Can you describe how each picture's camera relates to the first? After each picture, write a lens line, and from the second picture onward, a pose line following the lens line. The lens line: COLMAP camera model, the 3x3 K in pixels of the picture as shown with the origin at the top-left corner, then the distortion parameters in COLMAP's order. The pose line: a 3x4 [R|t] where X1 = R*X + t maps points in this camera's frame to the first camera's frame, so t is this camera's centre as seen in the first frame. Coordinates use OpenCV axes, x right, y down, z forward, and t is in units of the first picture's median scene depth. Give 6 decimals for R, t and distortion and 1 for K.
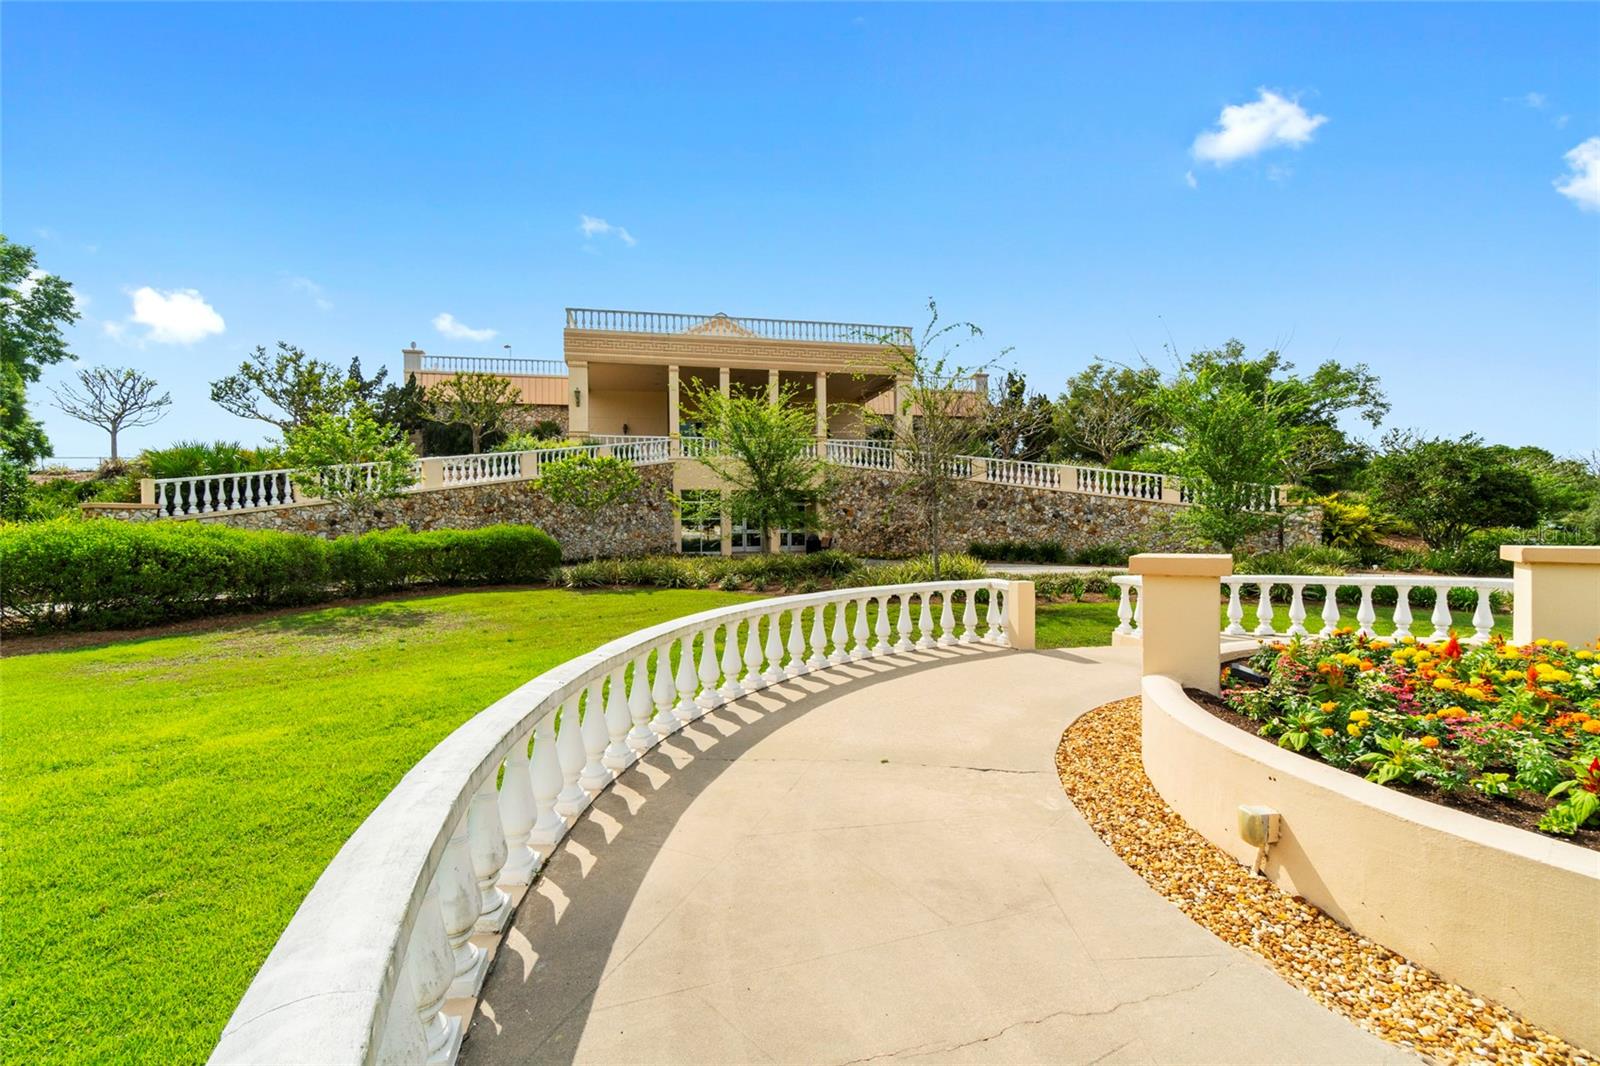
lens RADIAL K [[681.0, 0, 785.8], [0, 681.0, 539.4], [0, 0, 1]] dist [-0.002278, -0.000573]
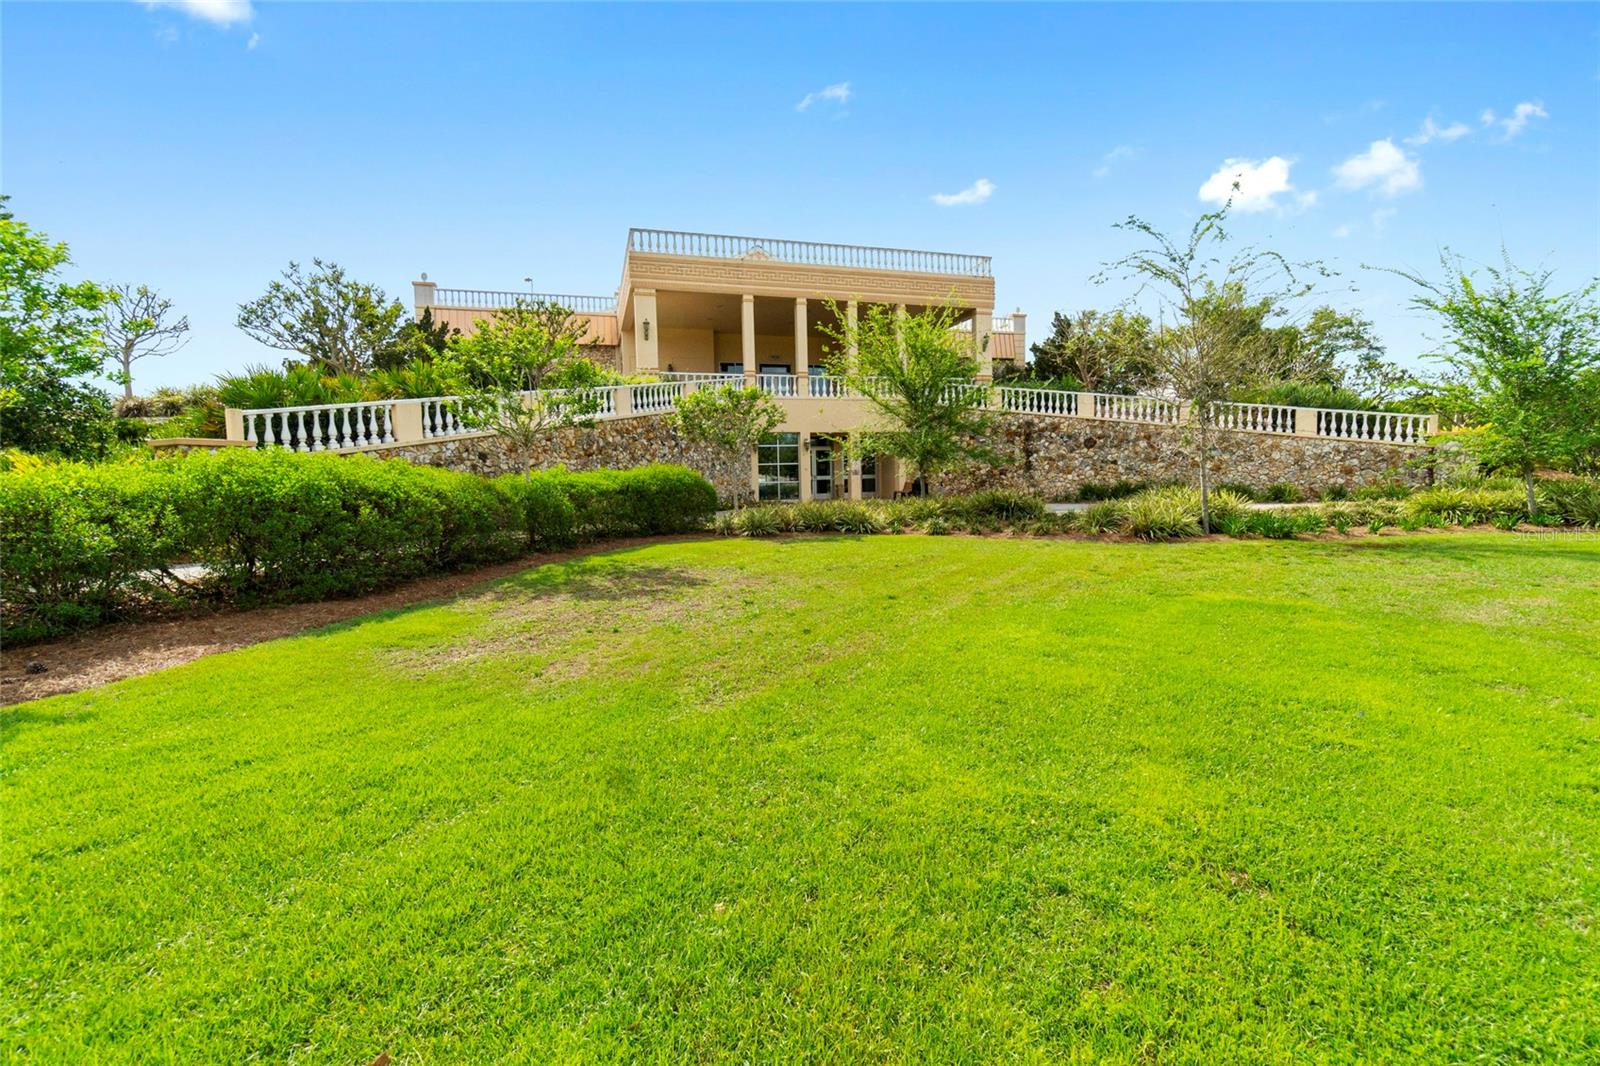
lens RADIAL K [[681.0, 0, 811.7], [0, 681.0, 521.5], [0, 0, 1]] dist [-0.002278, -0.000573]
pose [[0.996555, -0.022127, 0.079926, -0.199000], [0.018711, 0.998890, 0.043236, 0.011162], [-0.080794, -0.041591, 0.995863, 0.093718]]
